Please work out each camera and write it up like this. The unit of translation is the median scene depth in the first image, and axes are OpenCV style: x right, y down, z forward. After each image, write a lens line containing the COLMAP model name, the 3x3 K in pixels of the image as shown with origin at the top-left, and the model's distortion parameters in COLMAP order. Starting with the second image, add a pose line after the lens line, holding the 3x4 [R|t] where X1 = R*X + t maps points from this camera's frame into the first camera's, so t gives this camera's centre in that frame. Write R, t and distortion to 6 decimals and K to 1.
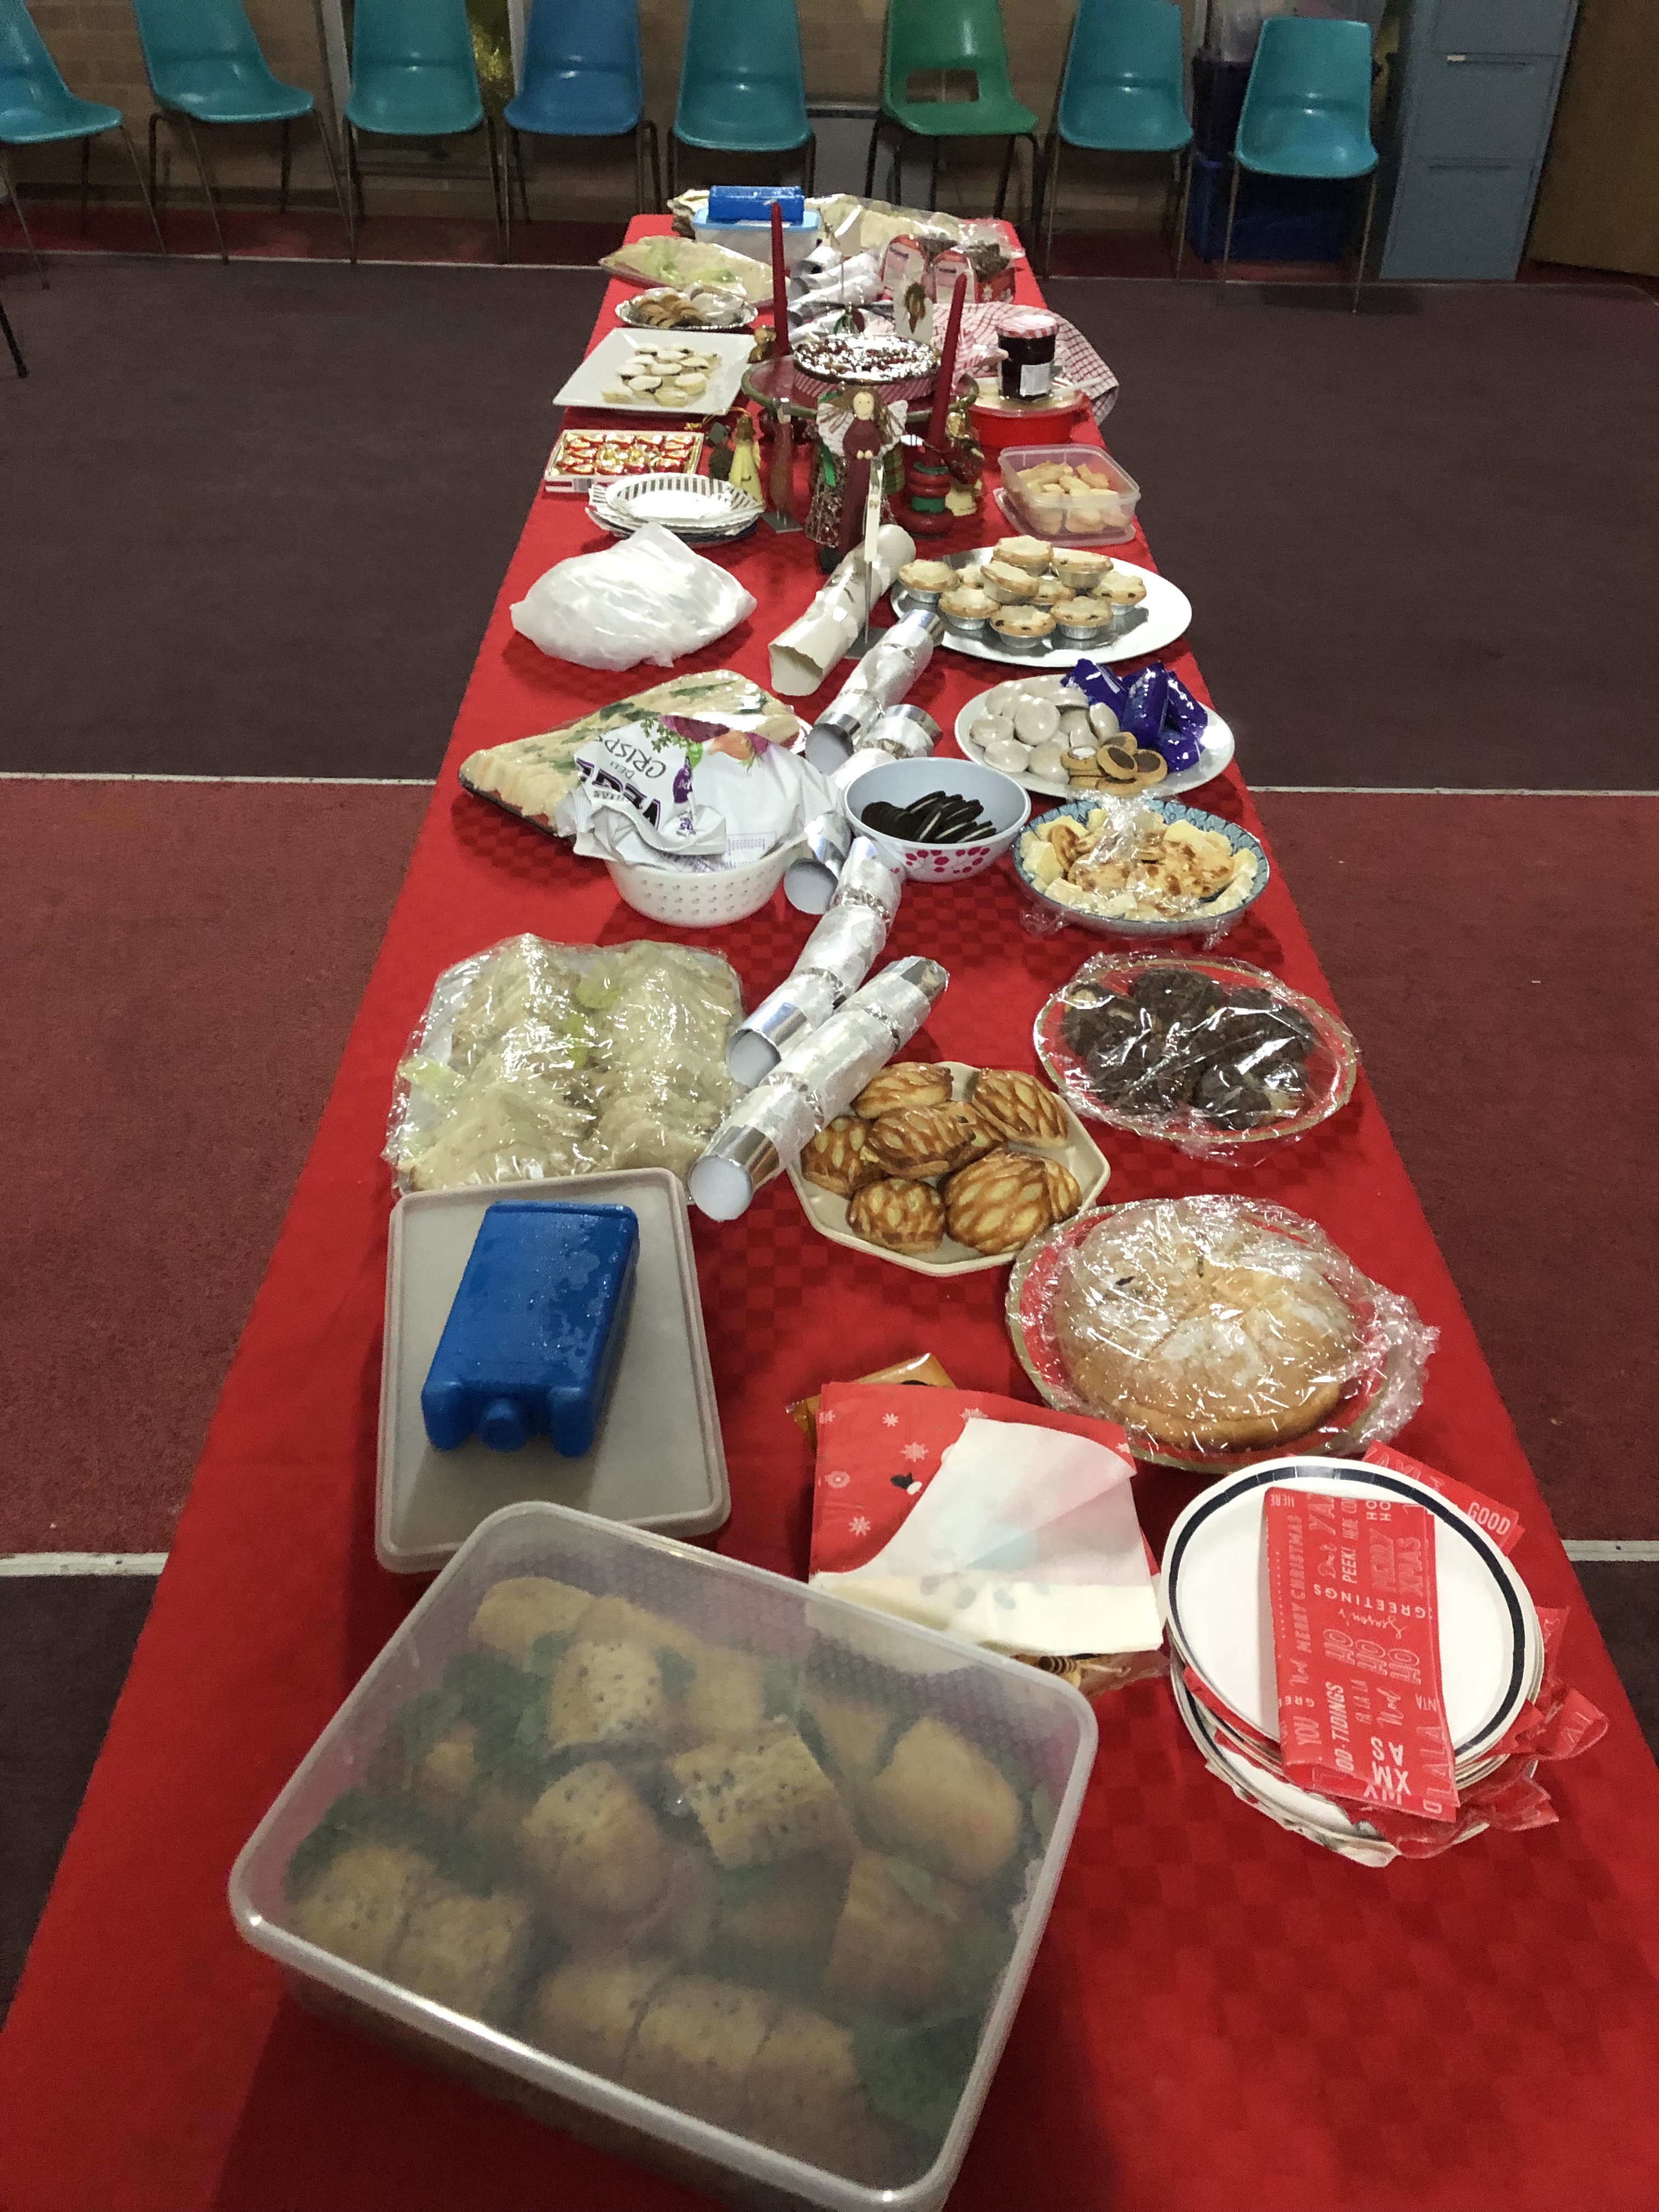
lens RADIAL K [[1839.6, 0, 849.1], [0, 1839.6, 1105.1], [0, 0, 1]] dist [-0.037987, 0.067724]
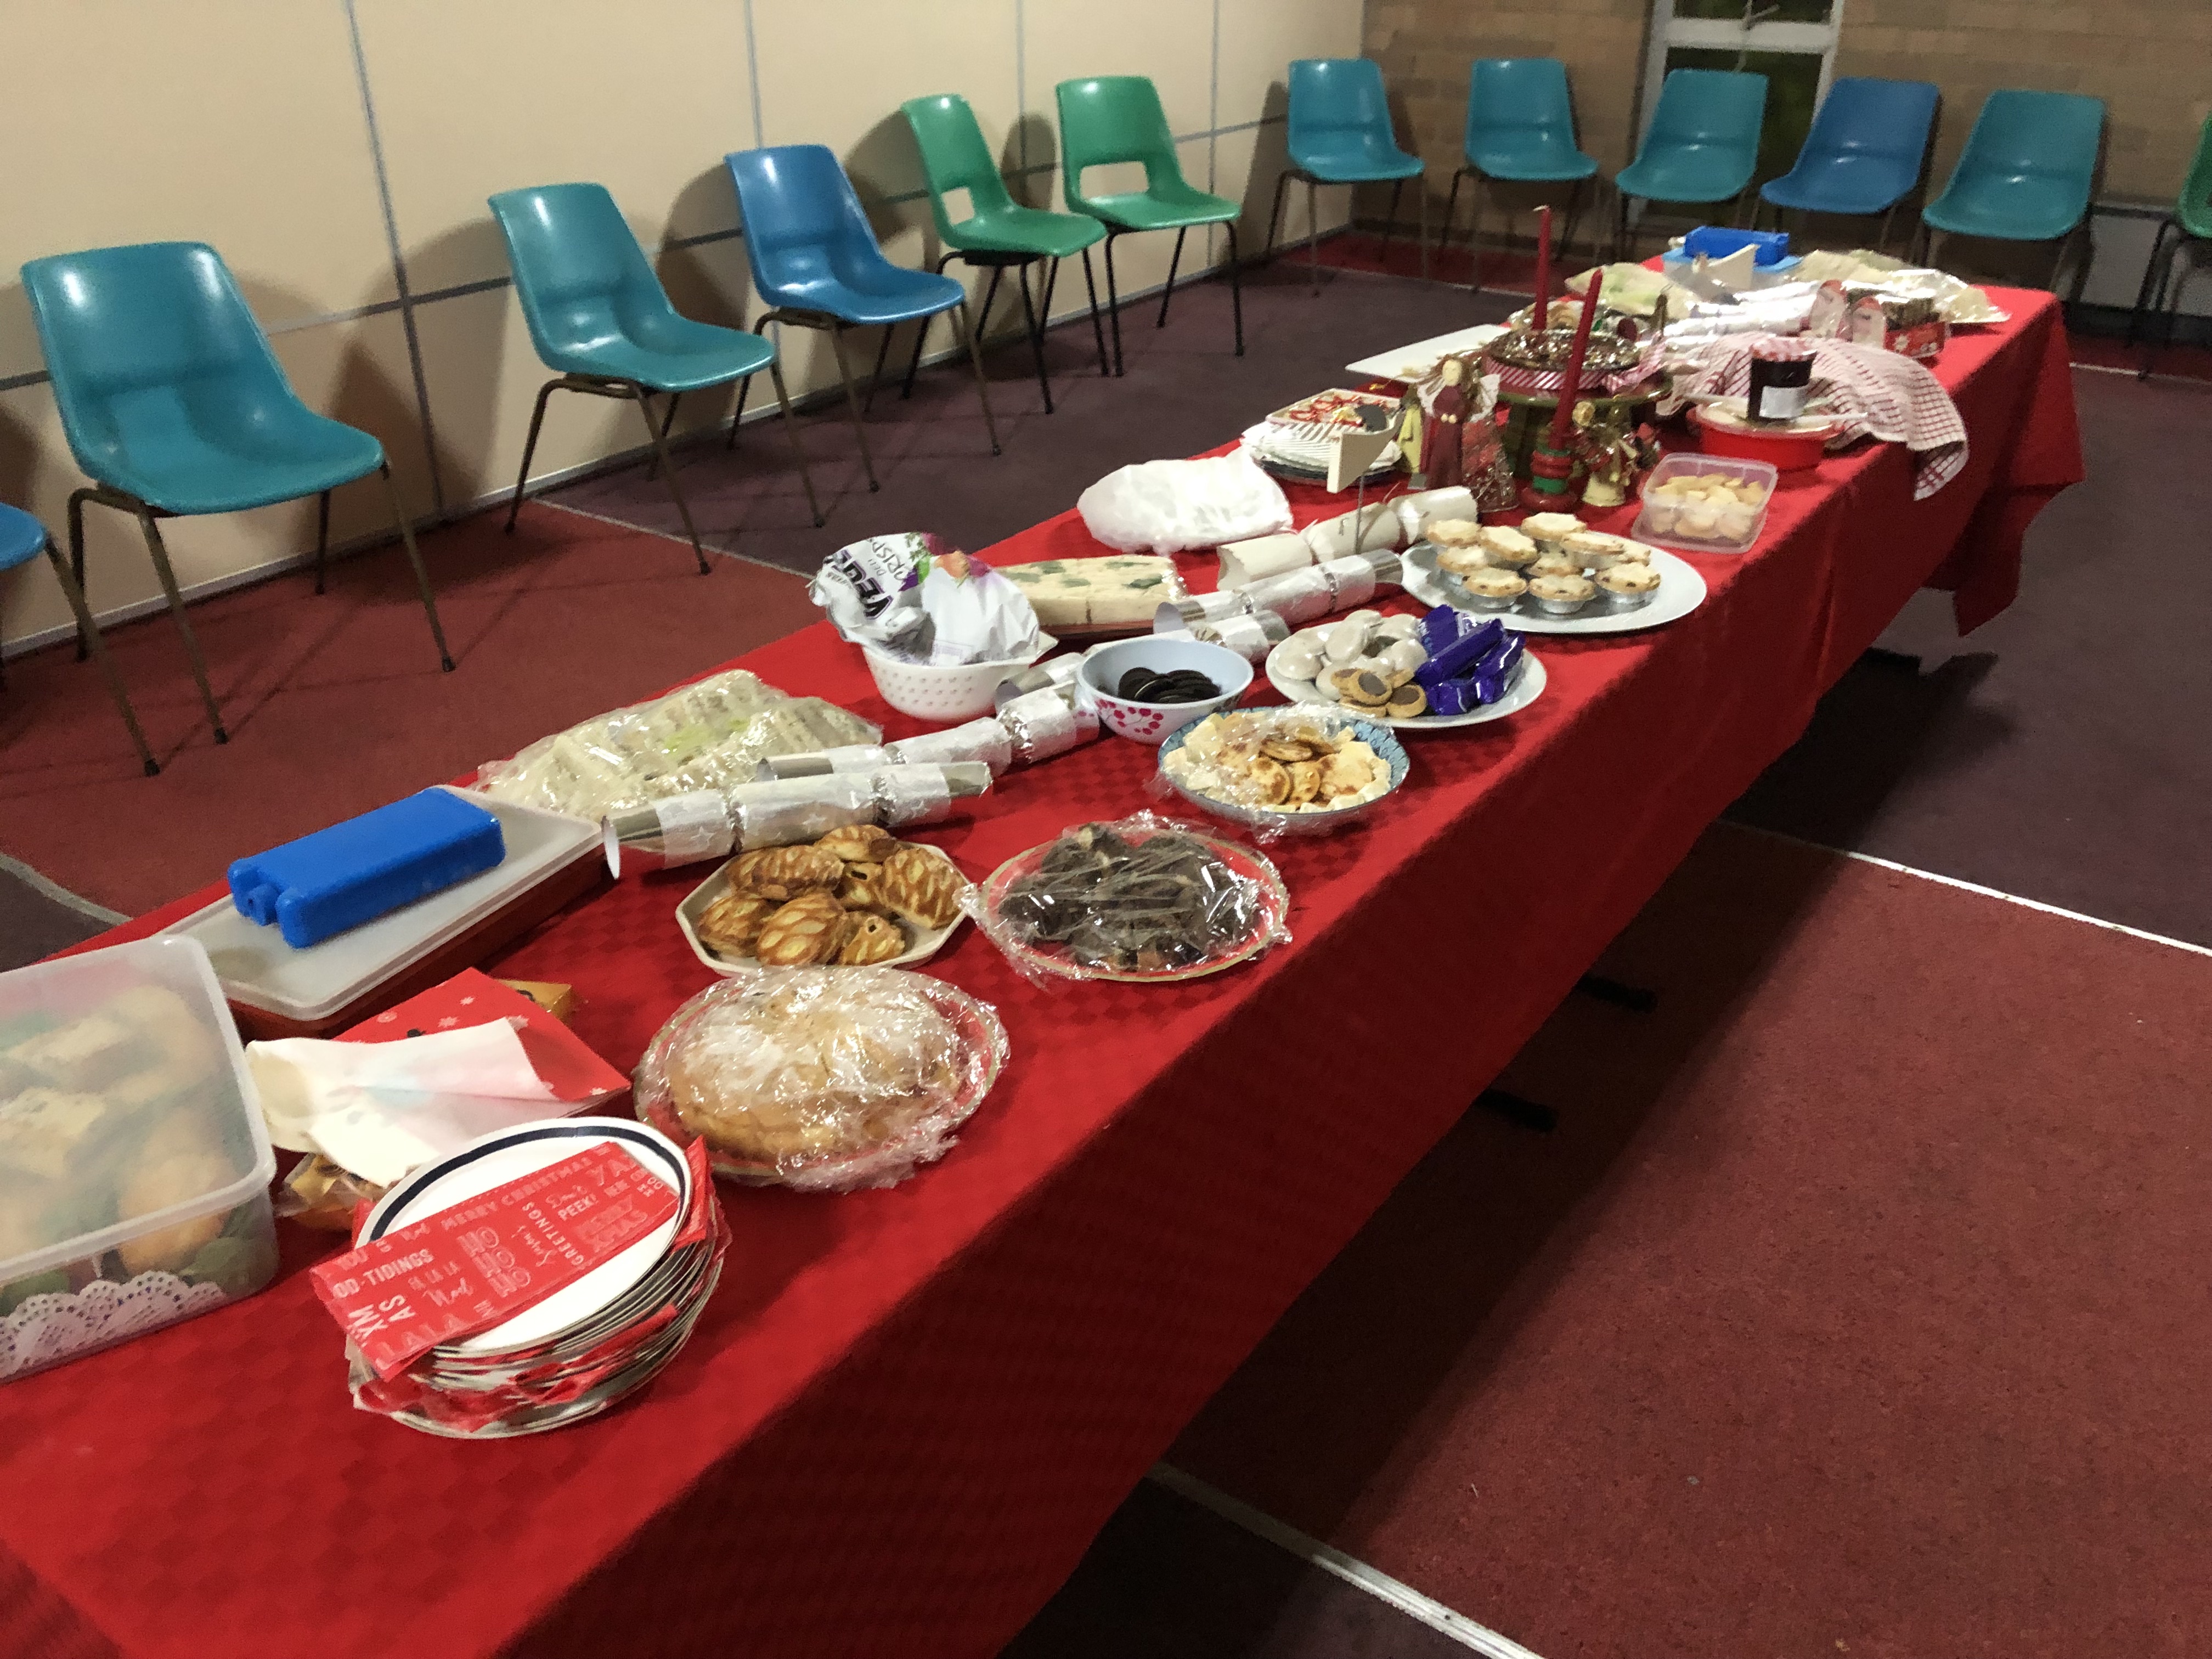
lens RADIAL K [[1839.6, 0, 1110.5], [0, 1839.6, 827.1], [0, 0, 1]] dist [-0.037987, 0.067724]
pose [[0.804182, 0.253393, -0.537664, 0.338488], [-0.342724, 0.936739, -0.071140, 0.003045], [0.485624, 0.241480, 0.840153, 0.060511]]
